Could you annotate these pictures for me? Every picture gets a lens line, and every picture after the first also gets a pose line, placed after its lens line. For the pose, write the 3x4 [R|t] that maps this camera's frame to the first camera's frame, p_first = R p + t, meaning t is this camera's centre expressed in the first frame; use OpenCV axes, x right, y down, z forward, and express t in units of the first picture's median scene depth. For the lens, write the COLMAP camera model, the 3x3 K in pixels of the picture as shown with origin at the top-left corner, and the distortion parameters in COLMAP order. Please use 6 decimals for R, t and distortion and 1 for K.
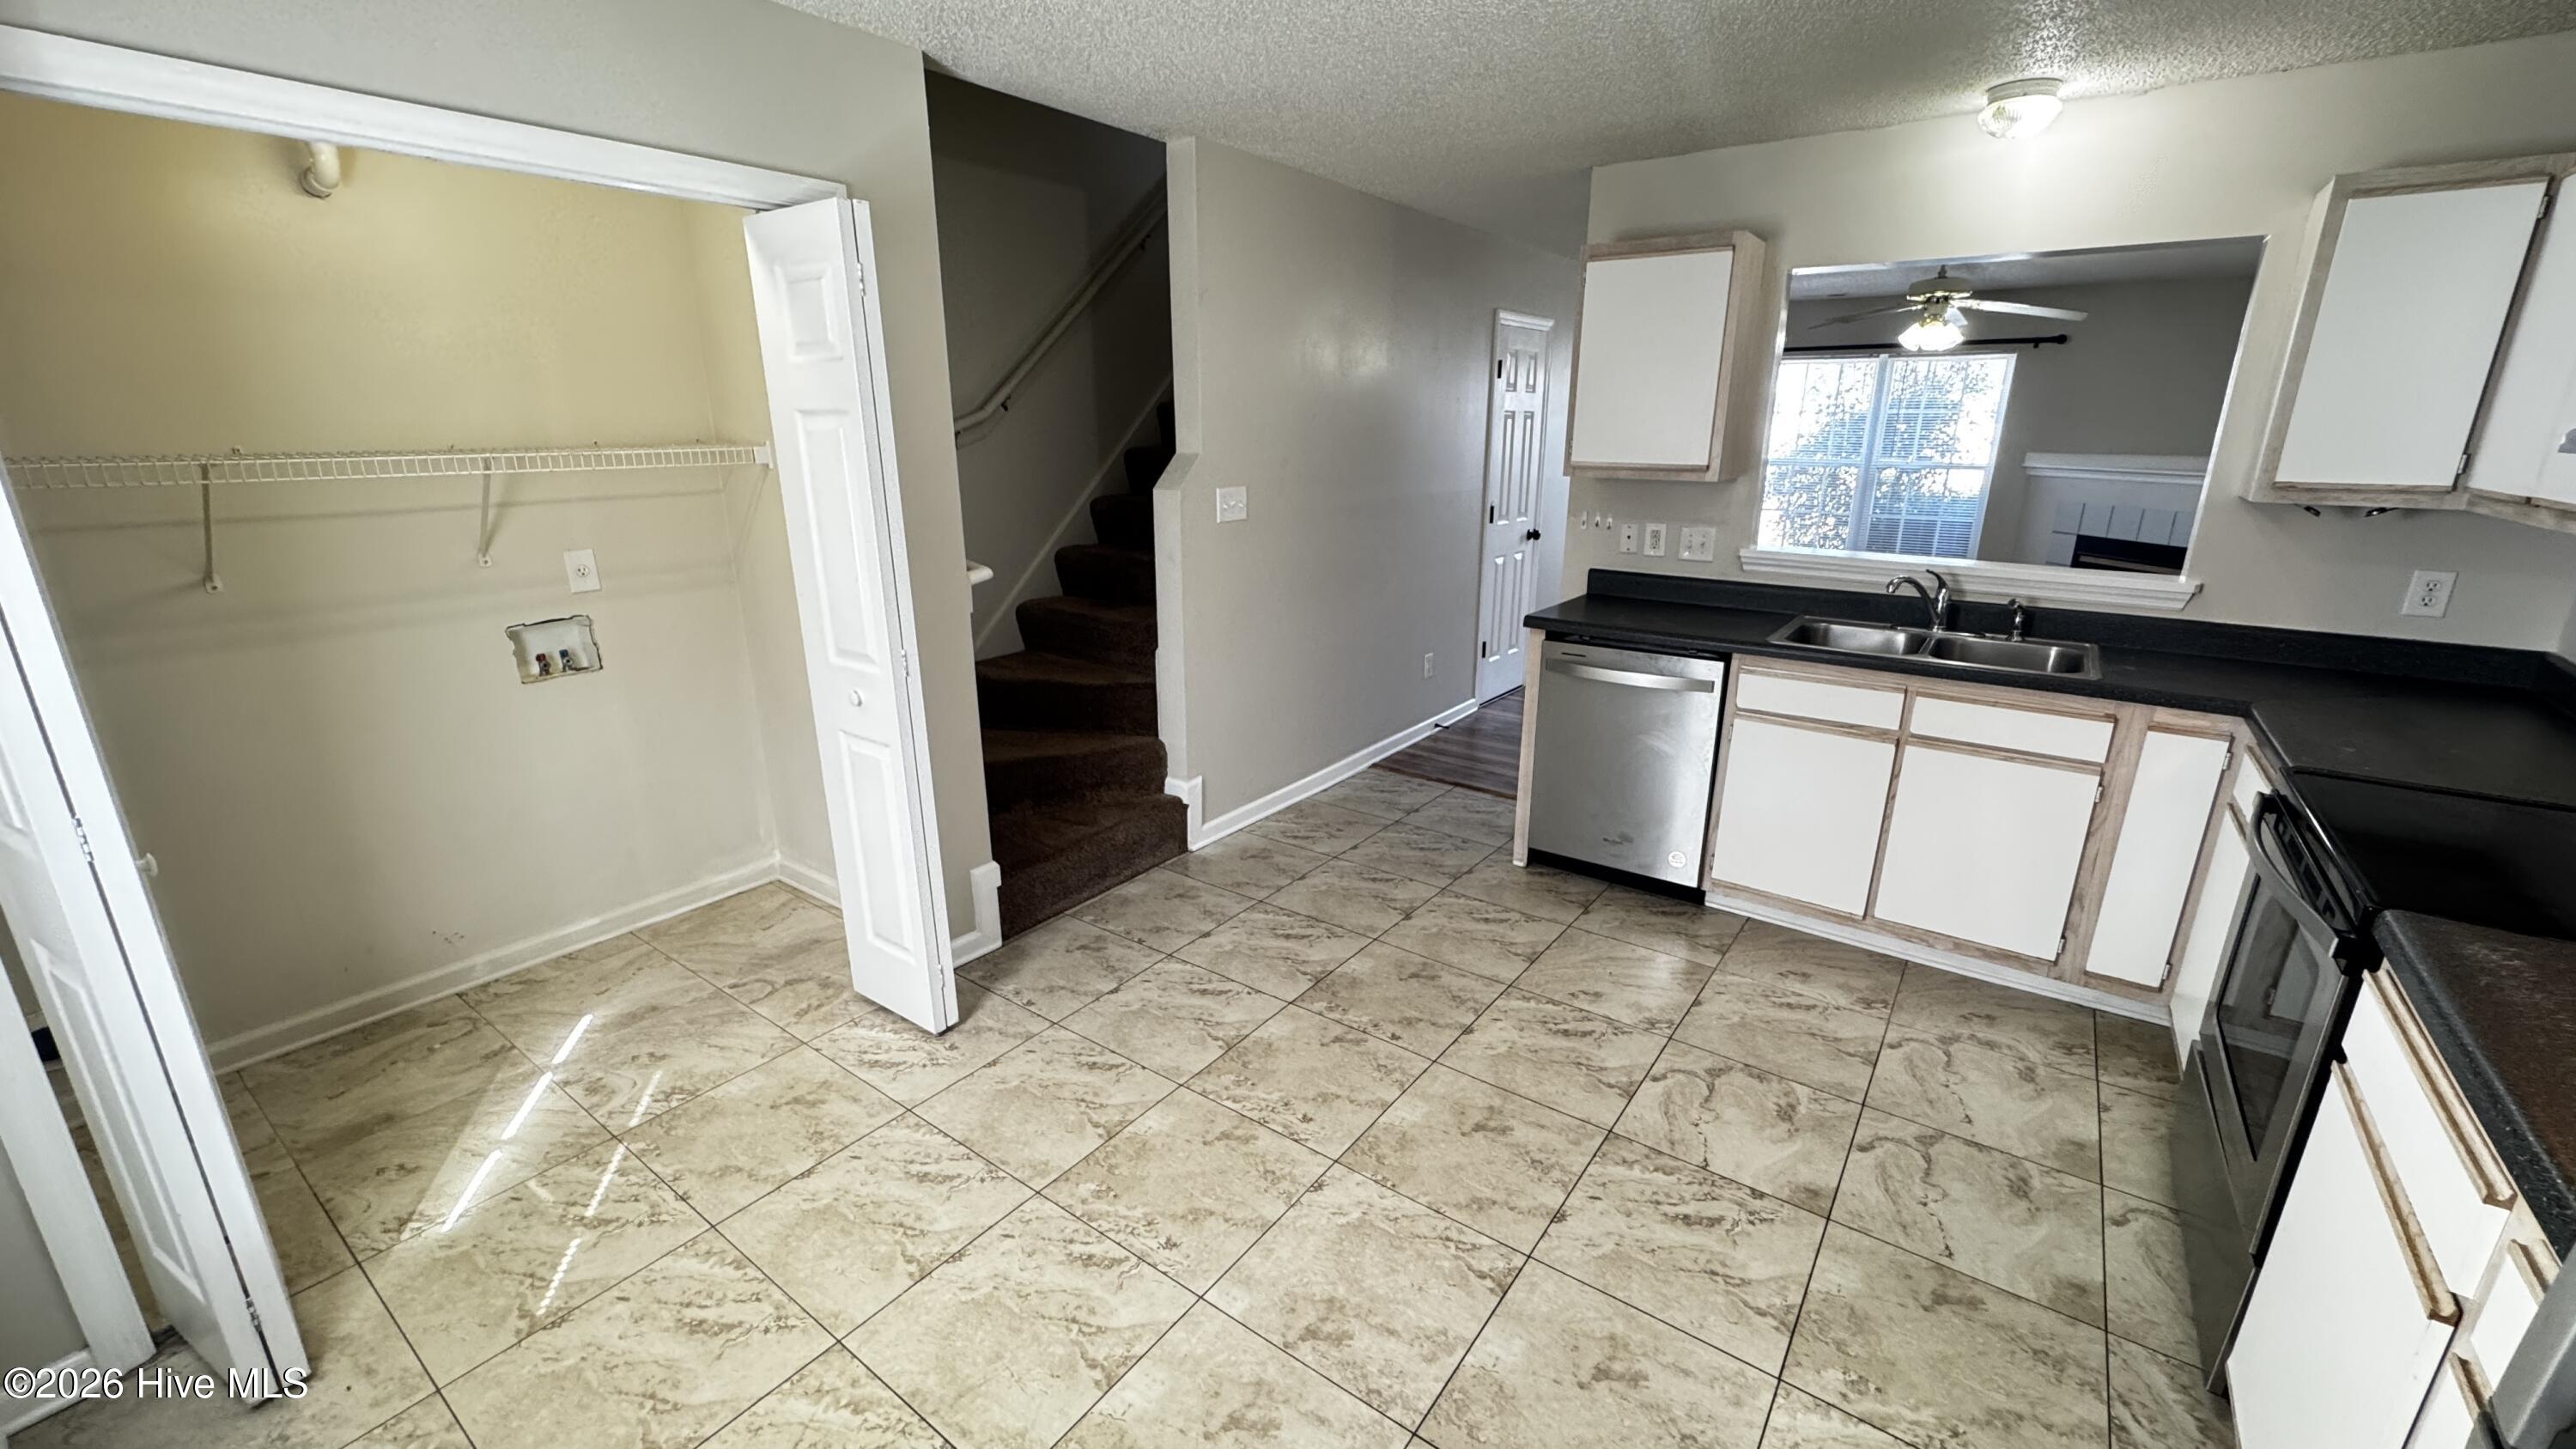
lens RADIAL K [[1017.1, 0, 1298.1], [0, 1017.1, 727.7], [0, 0, 1]] dist [-0.000213, -0.000127]
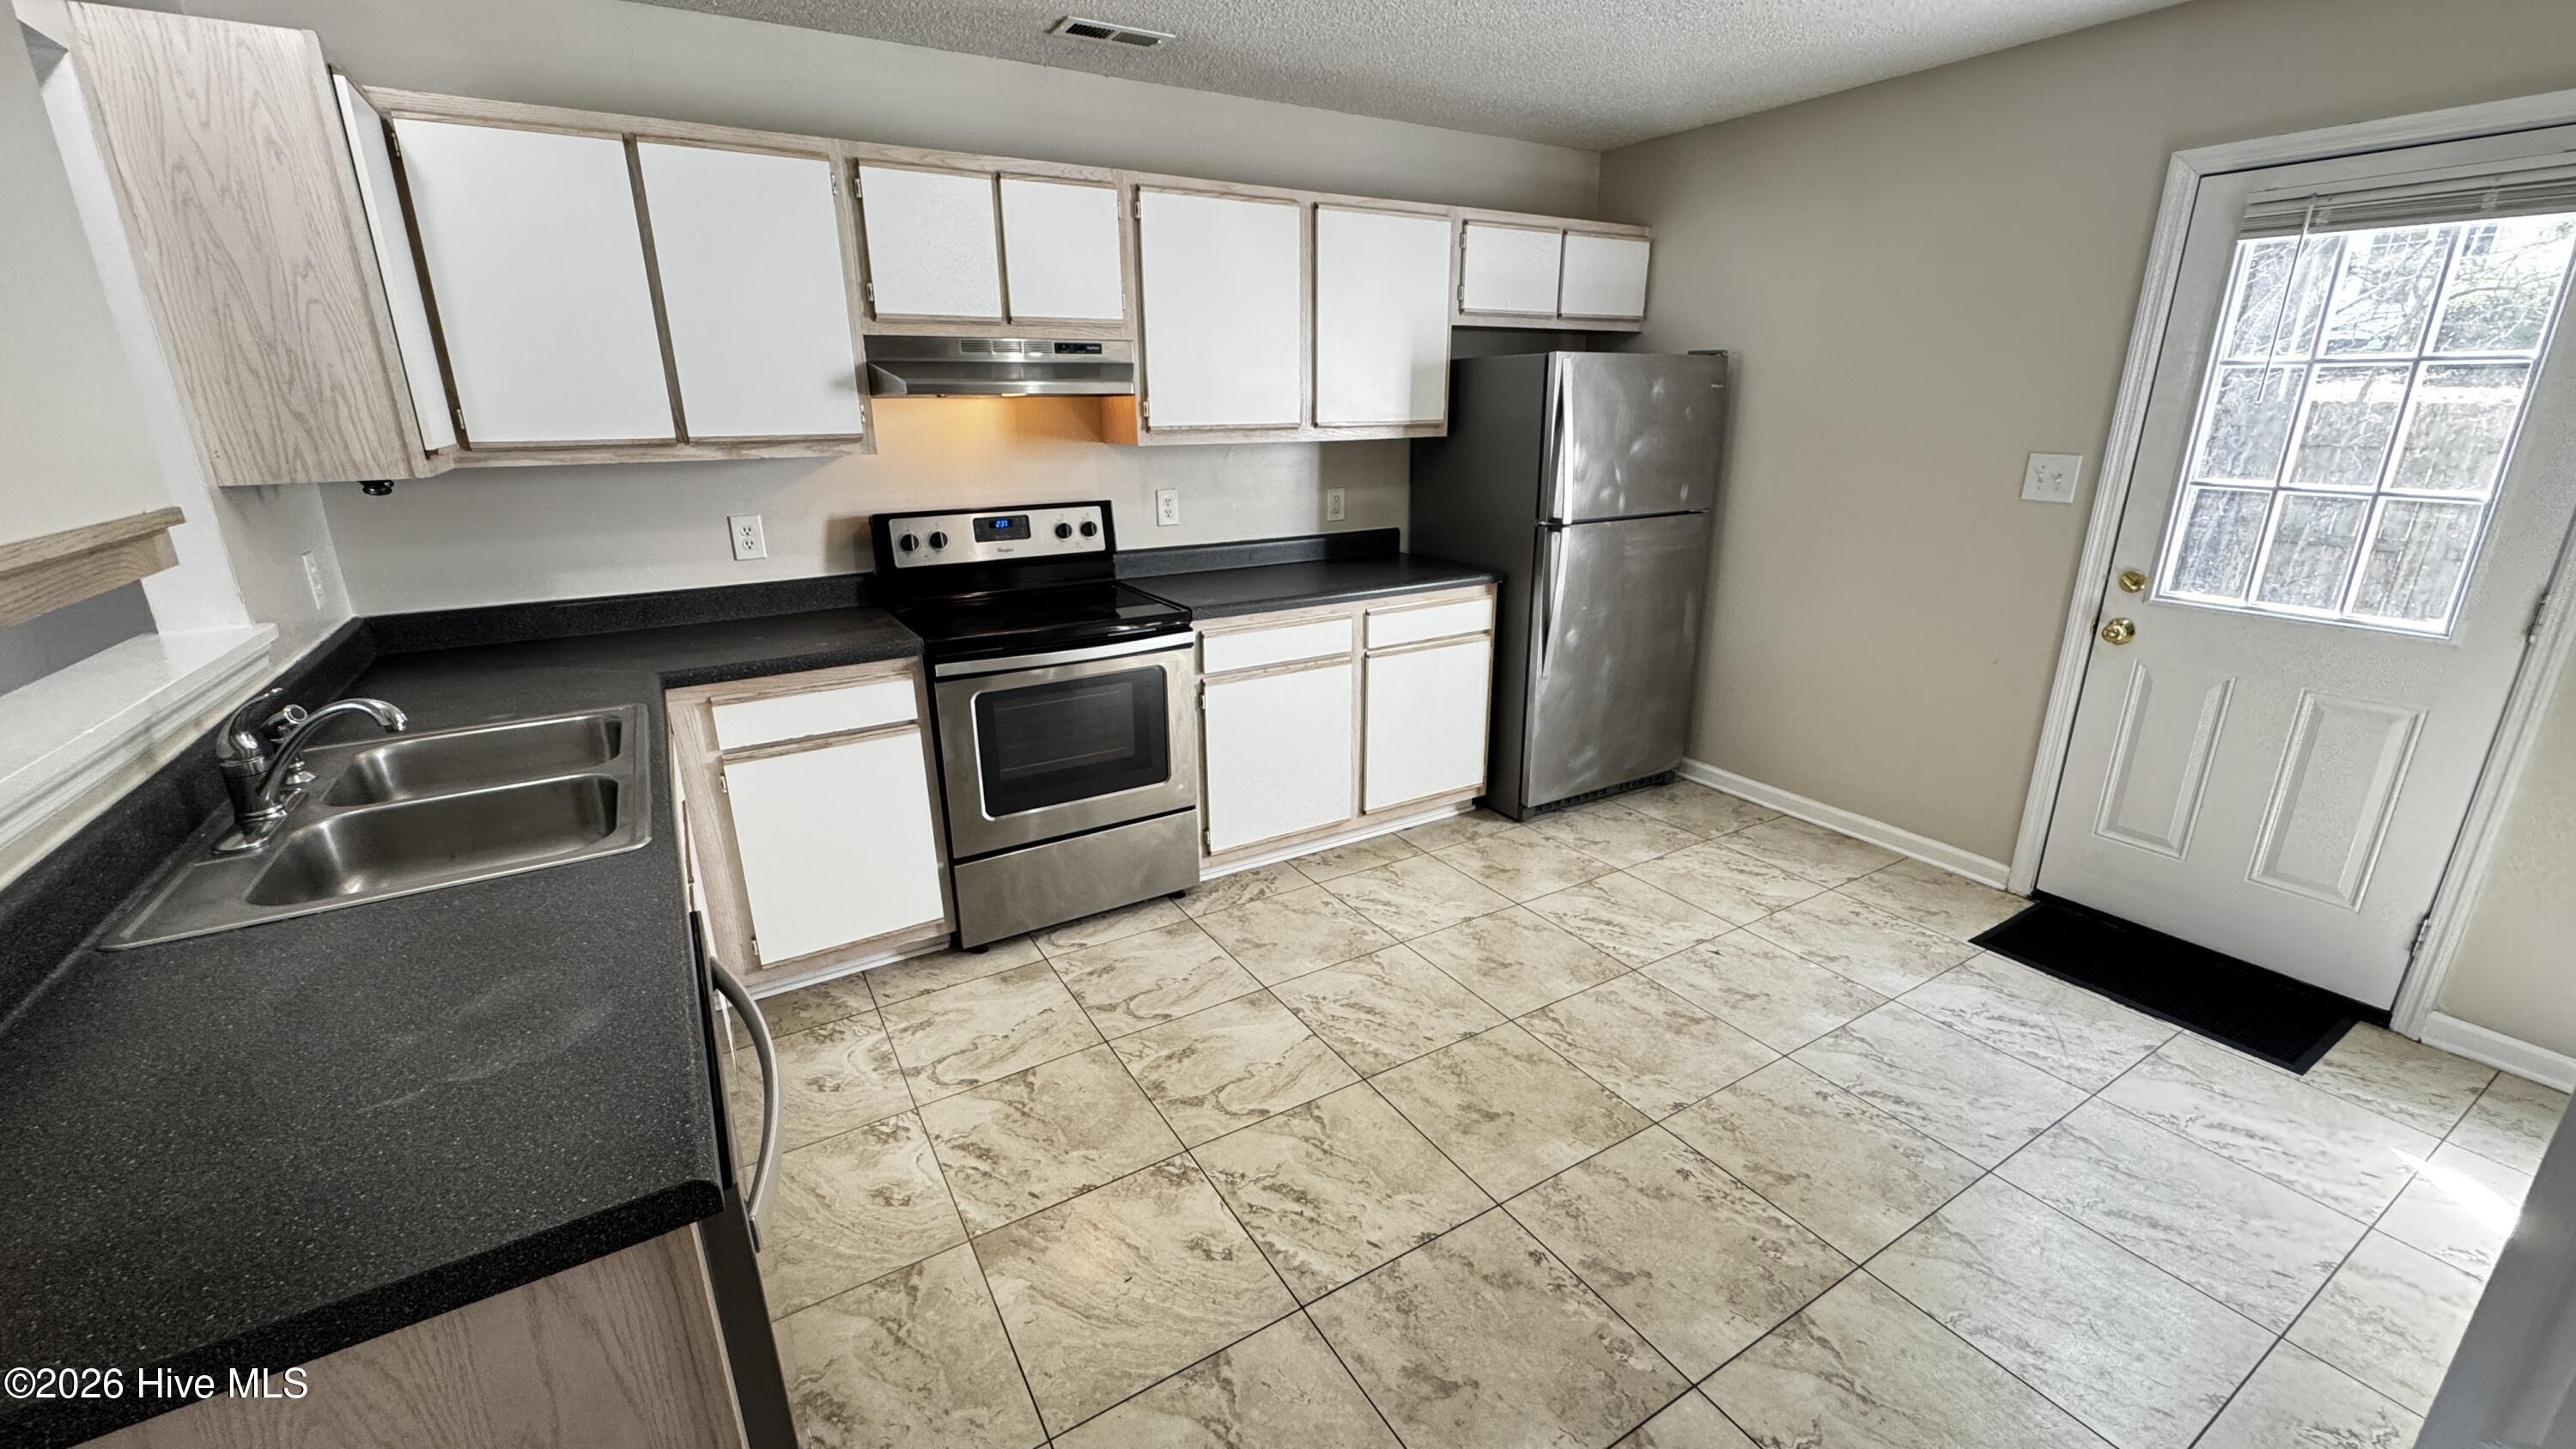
lens RADIAL K [[1017.1, 0, 1288.6], [0, 1017.1, 713.5], [0, 0, 1]] dist [-0.000213, -0.000127]
pose [[-0.917969, -0.114836, 0.379666, 0.033475], [0.120135, 0.831724, 0.542036, -0.449266], [-0.378023, 0.543183, -0.749701, 1.546280]]
